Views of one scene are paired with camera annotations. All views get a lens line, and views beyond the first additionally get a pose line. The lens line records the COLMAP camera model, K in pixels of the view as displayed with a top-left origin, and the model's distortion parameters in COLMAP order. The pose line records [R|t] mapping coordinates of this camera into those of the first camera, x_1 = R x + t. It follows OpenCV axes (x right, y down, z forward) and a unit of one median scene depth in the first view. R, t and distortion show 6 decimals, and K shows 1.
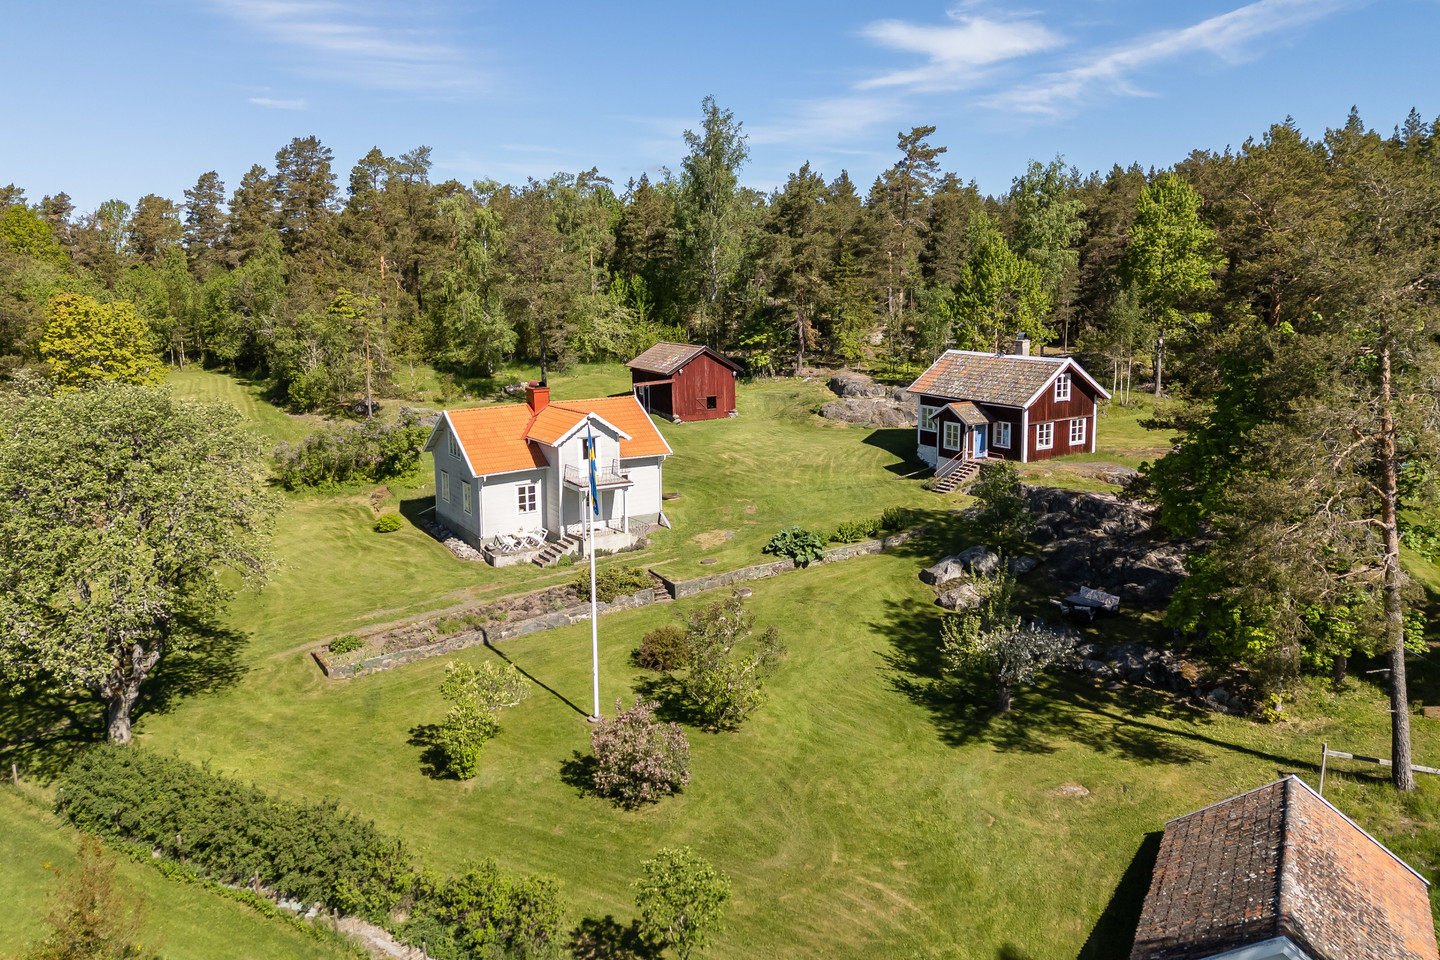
lens RADIAL K [[1050.2, 0, 722.4], [0, 1050.2, 433.0], [0, 0, 1]] dist [0.051886, -0.037533]
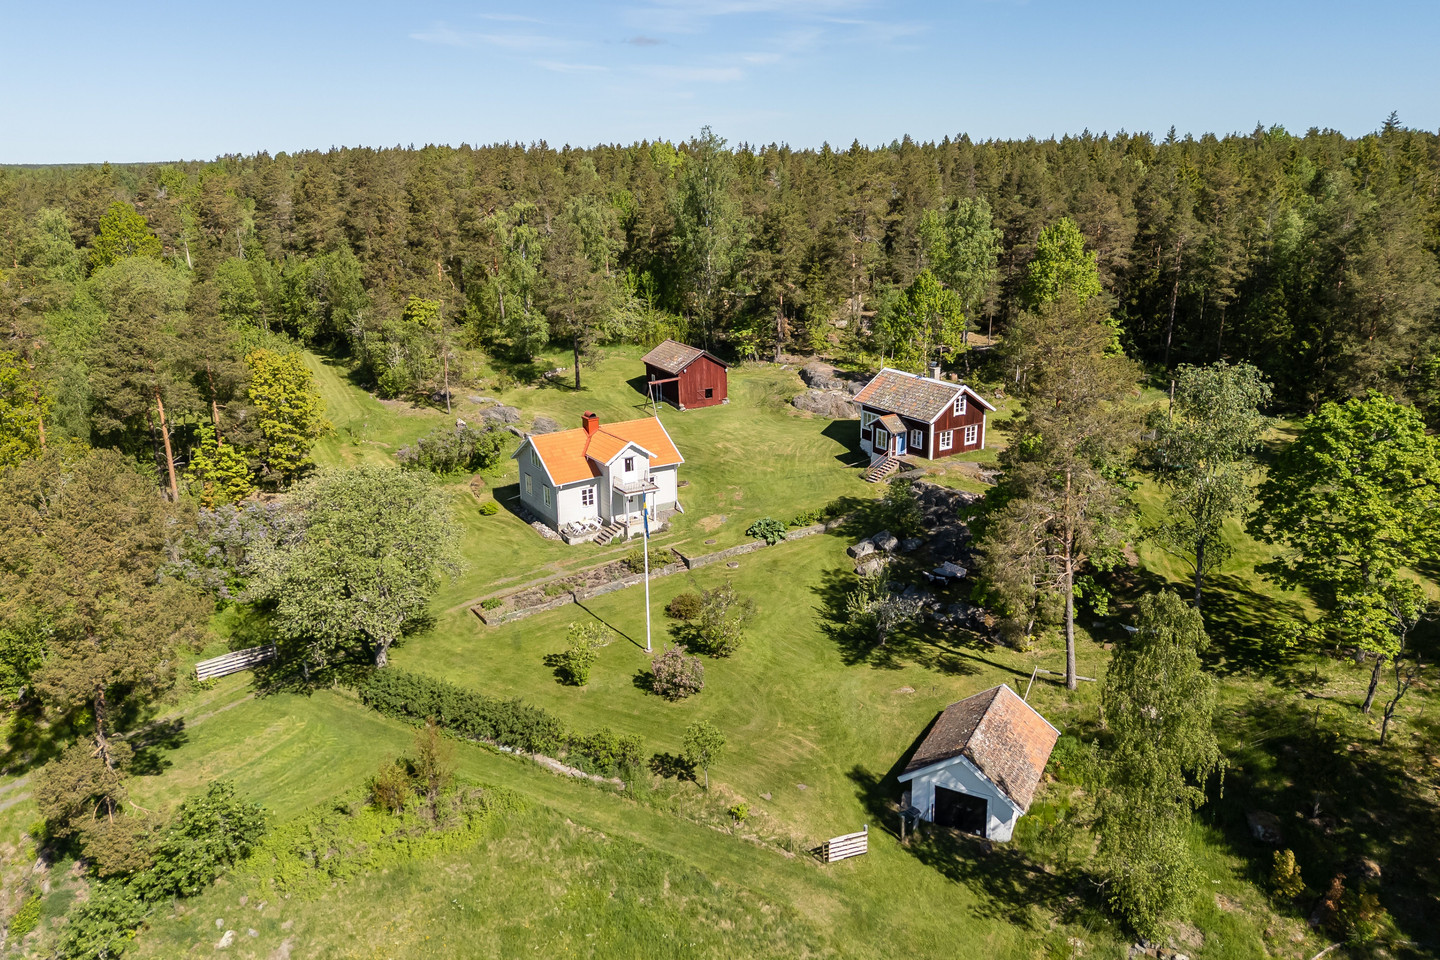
lens RADIAL K [[1050.7, 0, 720.0], [0, 1050.7, 480.0], [0, 0, 1]] dist [0.067638, -0.003280]
pose [[0.999971, -0.005403, 0.005448, -0.006705], [0.004510, 0.988316, 0.152354, -0.193746], [-0.006207, -0.152325, 0.988311, -0.483746]]
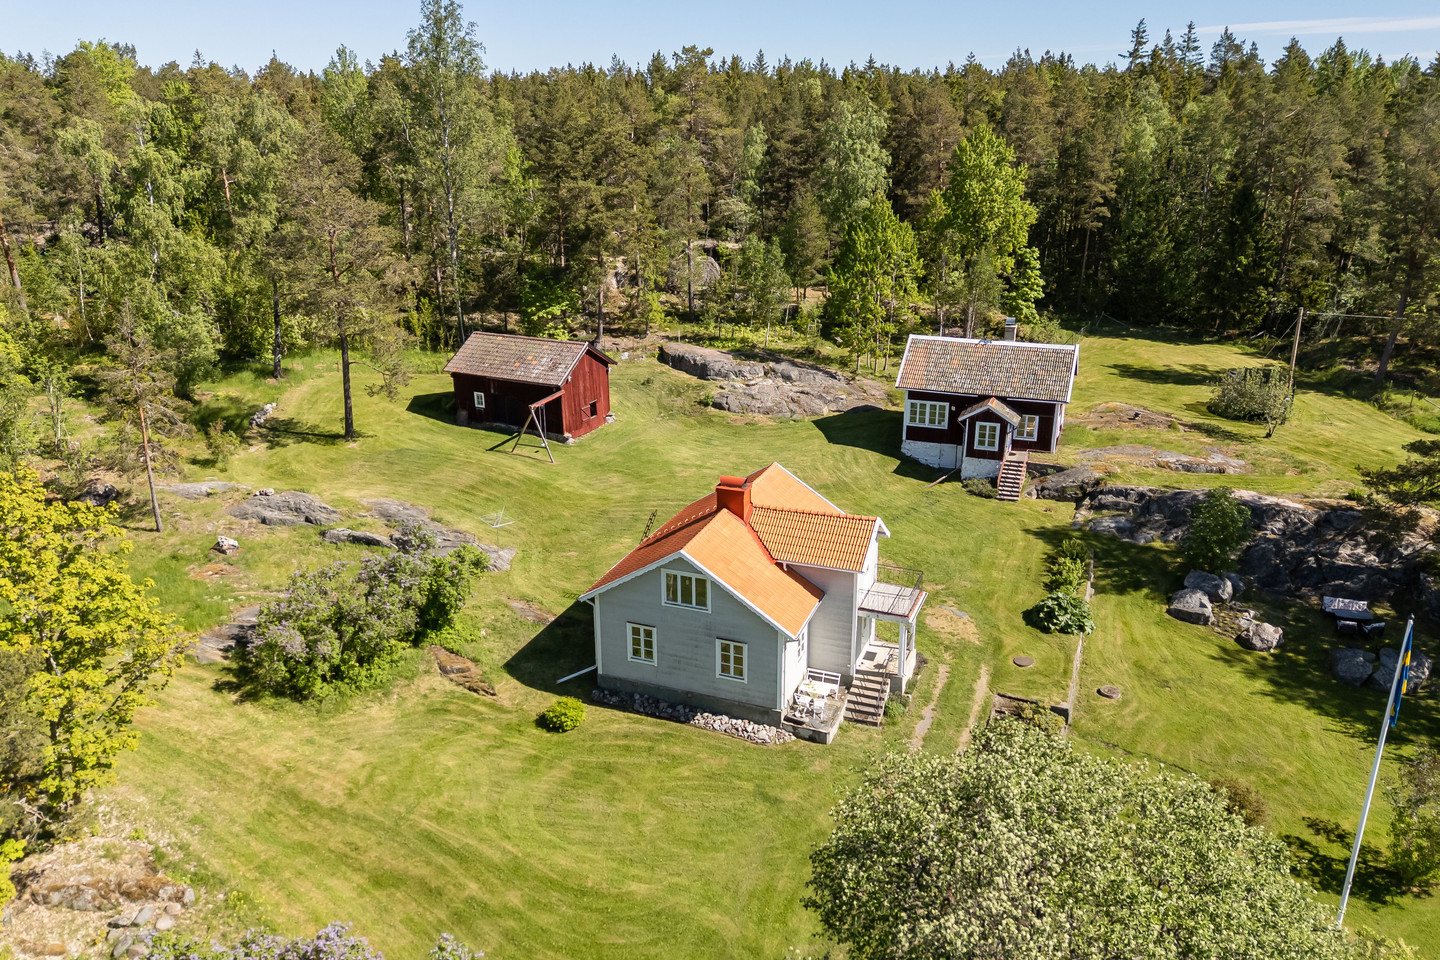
lens RADIAL K [[1050.7, 0, 720.0], [0, 1050.7, 480.0], [0, 0, 1]] dist [0.067638, -0.003280]
pose [[0.779705, -0.194930, 0.595031, -0.687473], [0.080965, 0.973715, 0.212893, -0.226292], [-0.620890, -0.117817, 0.774993, 0.474076]]
